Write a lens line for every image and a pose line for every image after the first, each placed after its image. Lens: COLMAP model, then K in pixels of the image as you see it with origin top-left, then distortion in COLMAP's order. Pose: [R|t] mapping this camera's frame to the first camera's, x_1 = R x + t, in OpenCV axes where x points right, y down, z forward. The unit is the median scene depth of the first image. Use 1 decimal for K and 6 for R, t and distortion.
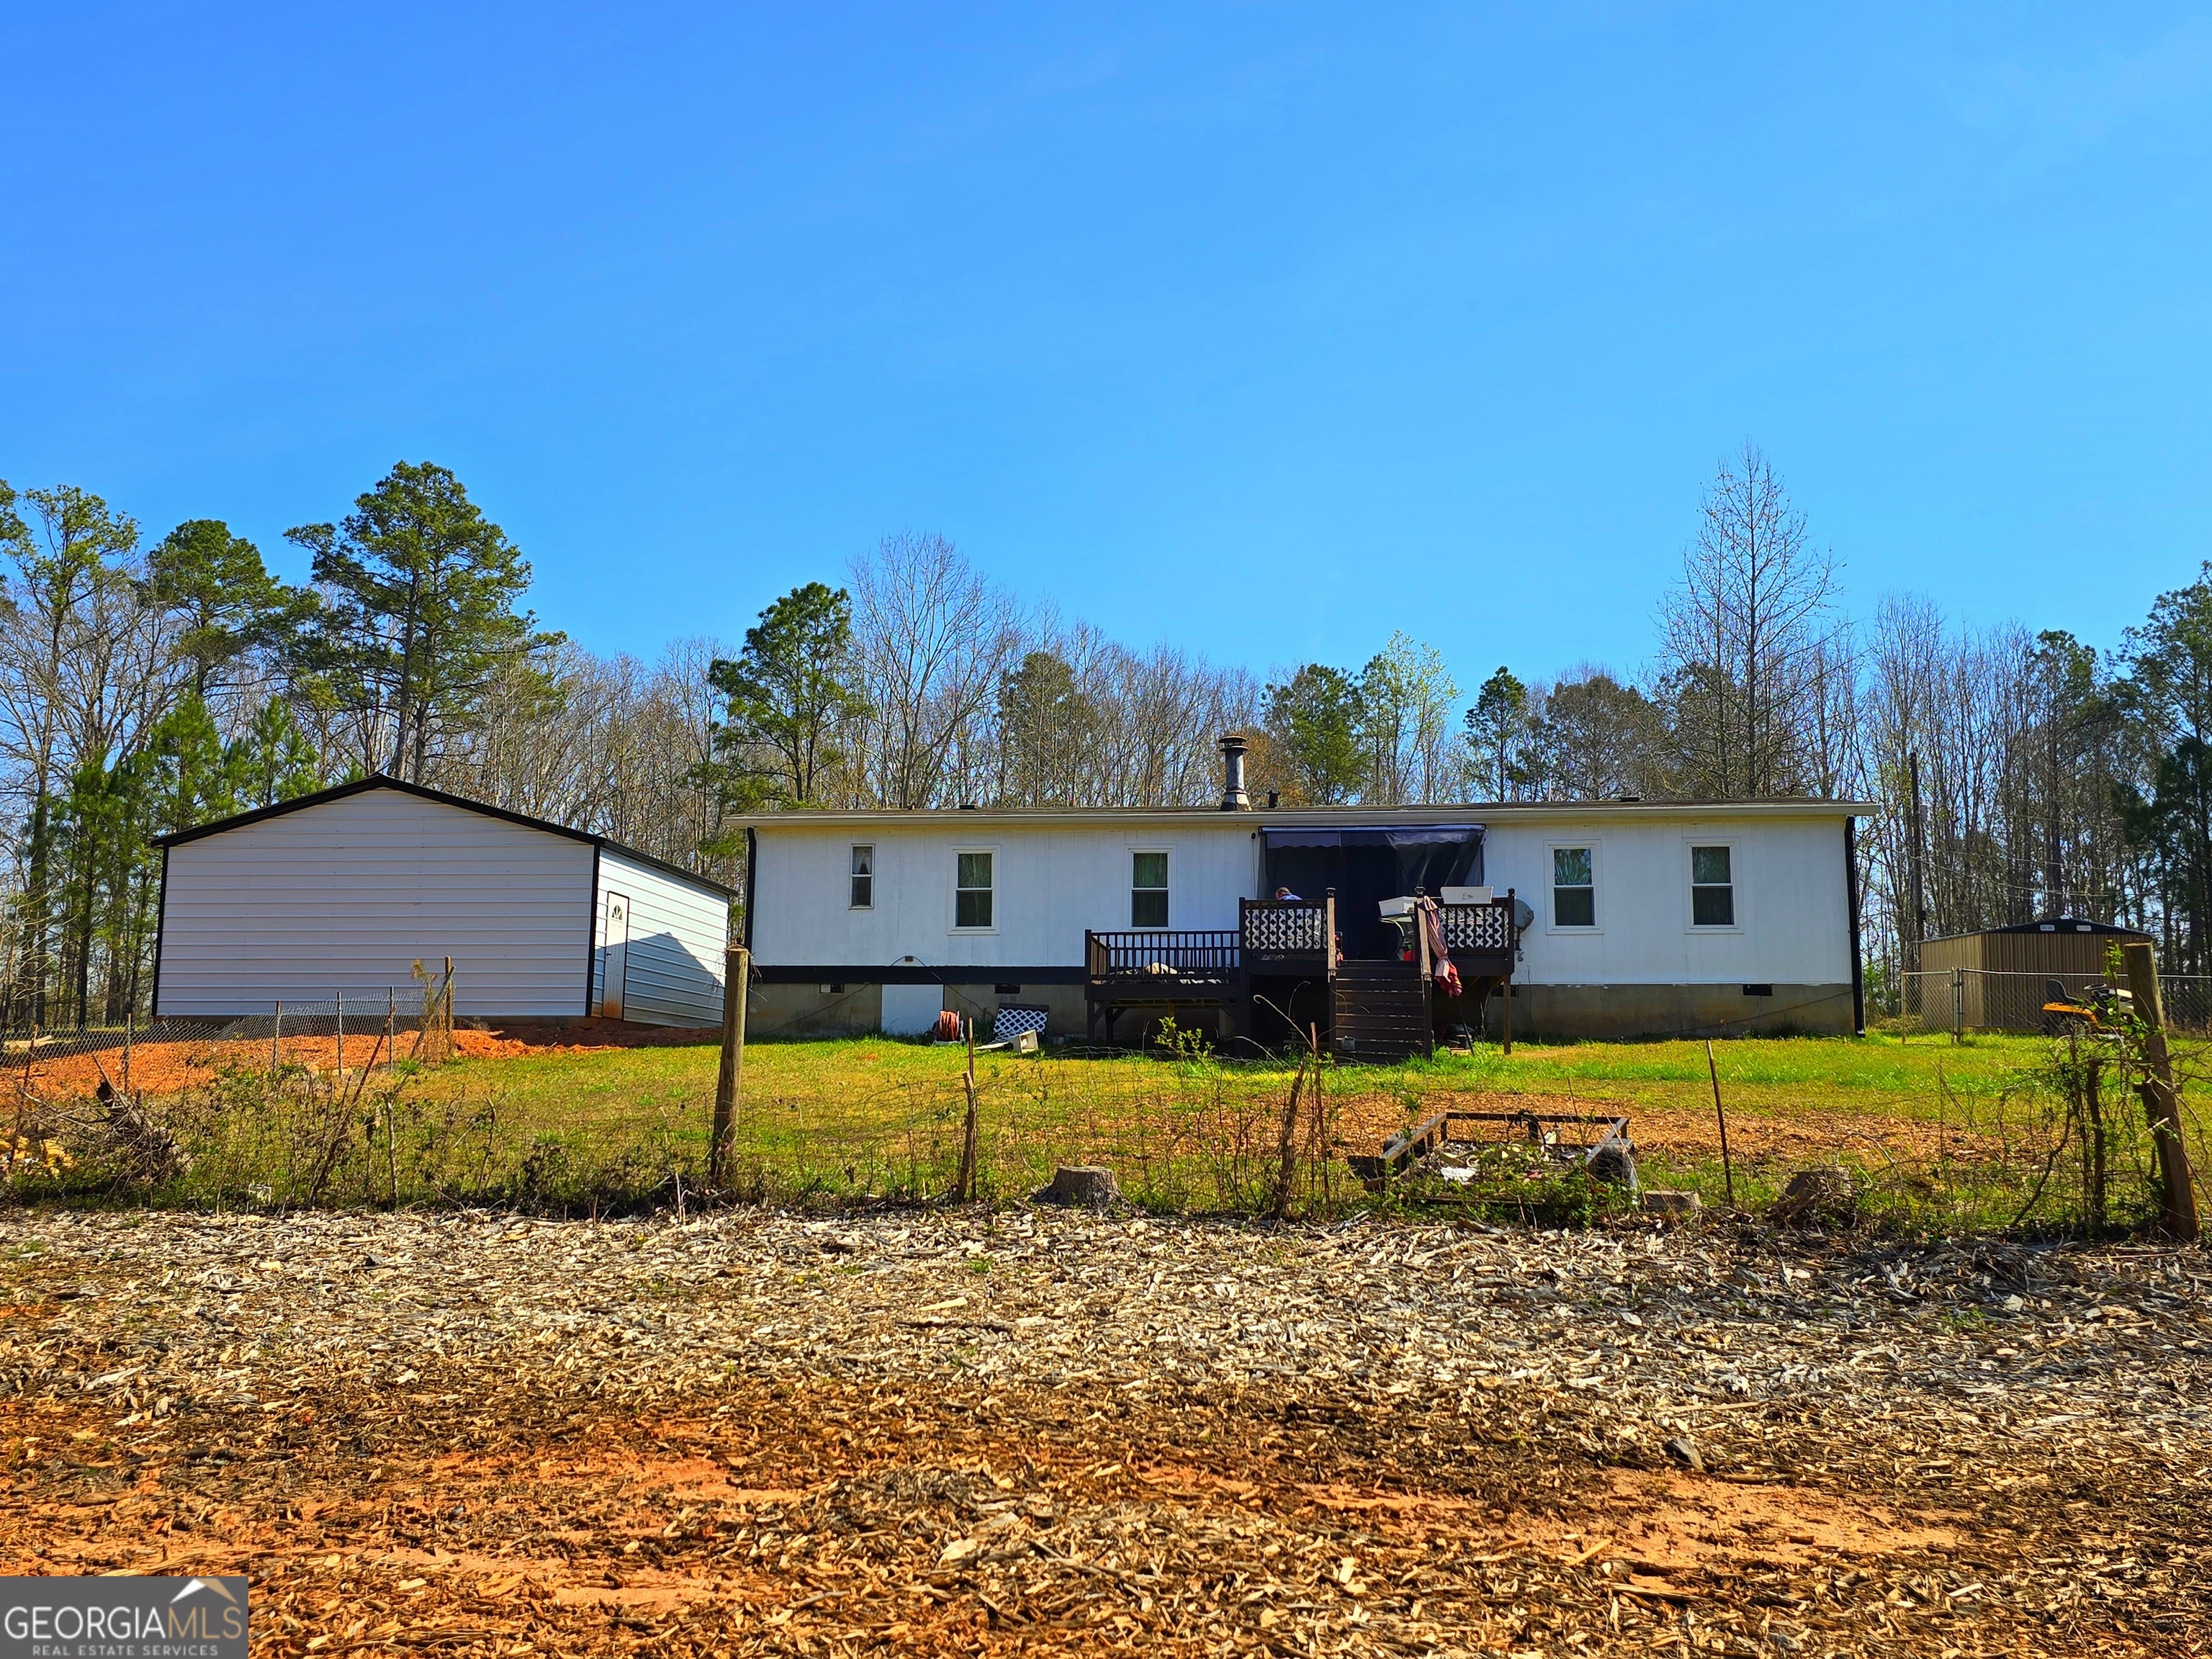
lens RADIAL K [[1980.6, 0, 1105.1], [0, 1980.6, 826.0], [0, 0, 1]] dist [0.007351, -0.007100]
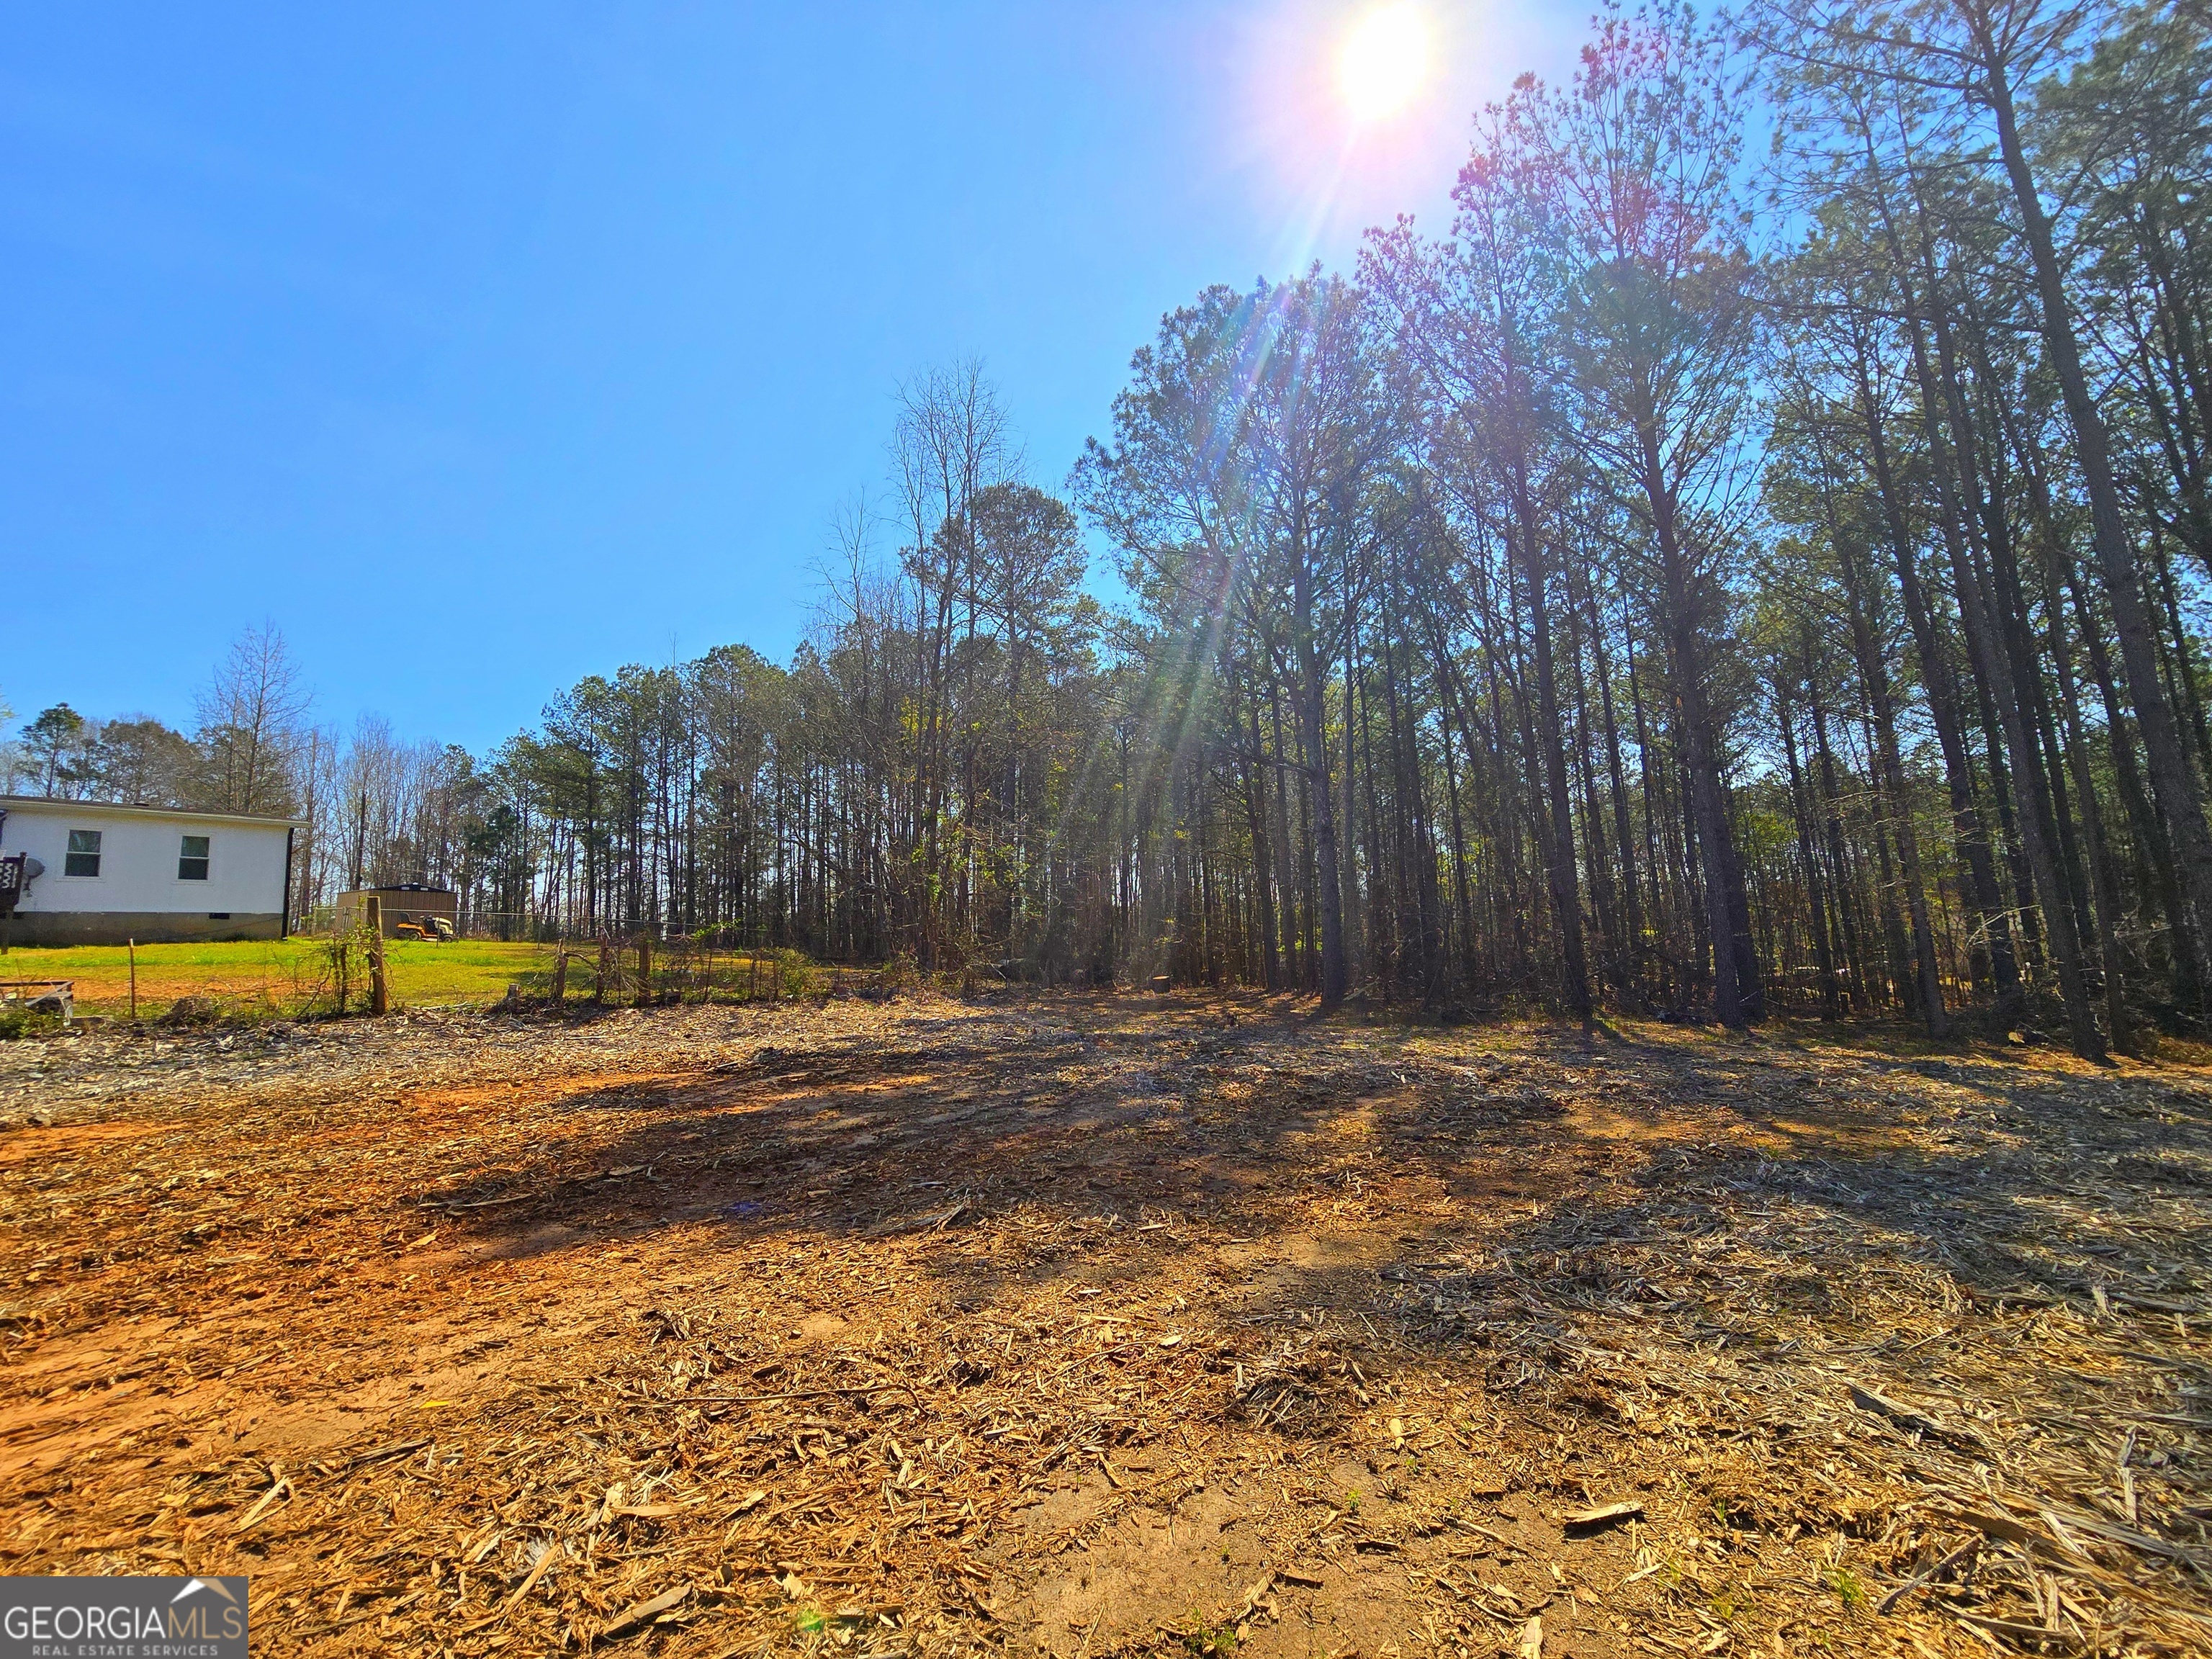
lens RADIAL K [[911.6, 0, 1096.6], [0, 911.6, 835.8], [0, 0, 1]] dist [-0.003529, -0.000012]
pose [[0.492214, 0.087173, 0.866098, -0.008129], [-0.078564, 0.995361, -0.055535, -0.008651], [-0.866922, -0.040709, 0.496779, -0.125127]]
